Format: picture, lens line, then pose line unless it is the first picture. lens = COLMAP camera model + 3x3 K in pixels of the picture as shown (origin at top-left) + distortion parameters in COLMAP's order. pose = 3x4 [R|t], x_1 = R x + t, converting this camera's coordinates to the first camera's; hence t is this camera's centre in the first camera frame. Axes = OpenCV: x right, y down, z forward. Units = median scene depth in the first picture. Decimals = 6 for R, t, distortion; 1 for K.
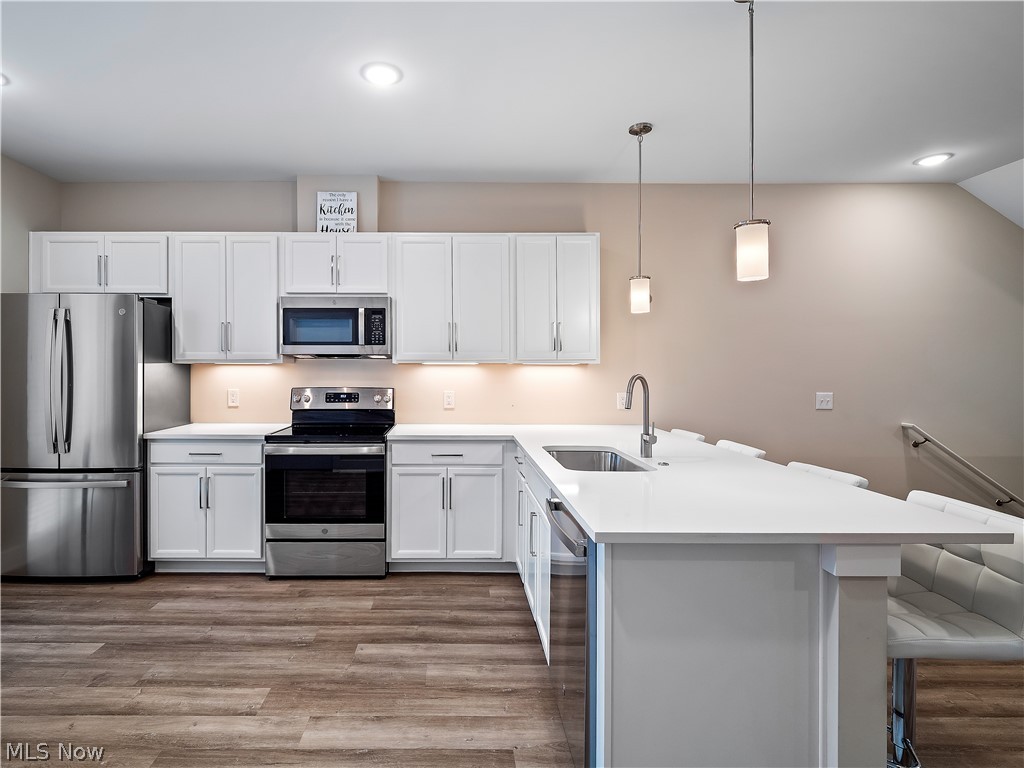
lens RADIAL K [[537.3, 0, 511.9], [0, 537.3, 369.3], [0, 0, 1]] dist [-0.003743, -0.001022]
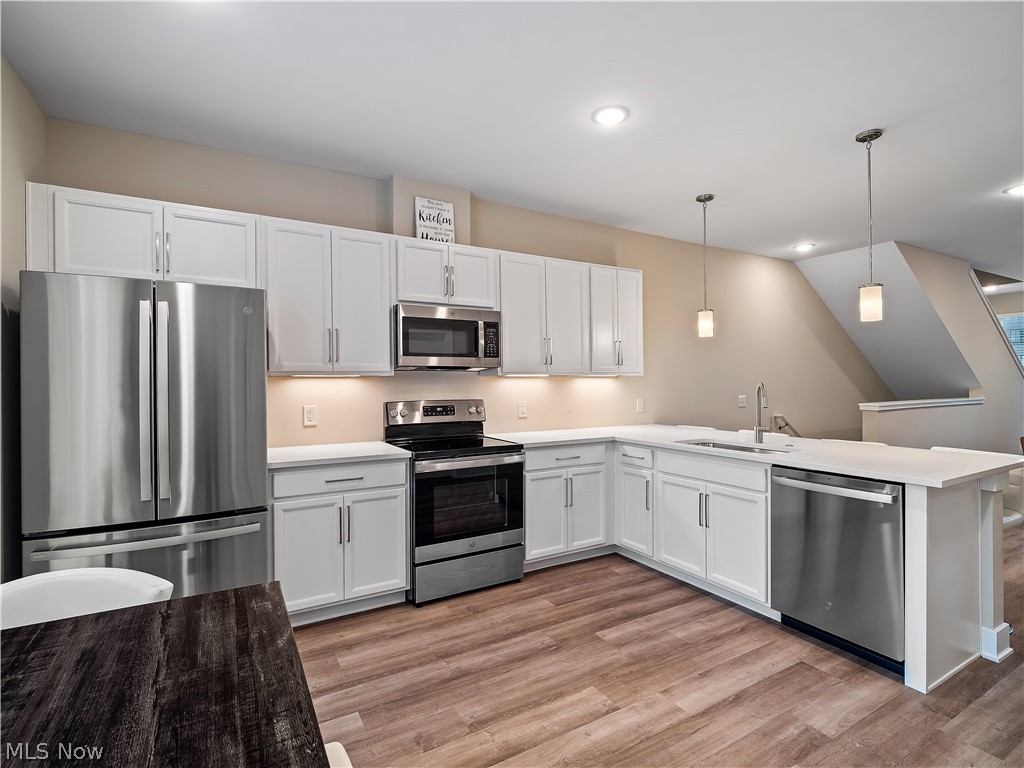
lens RADIAL K [[503.6, 0, 502.9], [0, 503.6, 380.2], [0, 0, 1]] dist [-0.002673, 0.000603]
pose [[0.866094, -0.006016, 0.499845, -0.755468], [0.008612, 0.999959, -0.002887, 0.000791], [-0.499807, 0.006805, 0.866110, 0.164359]]
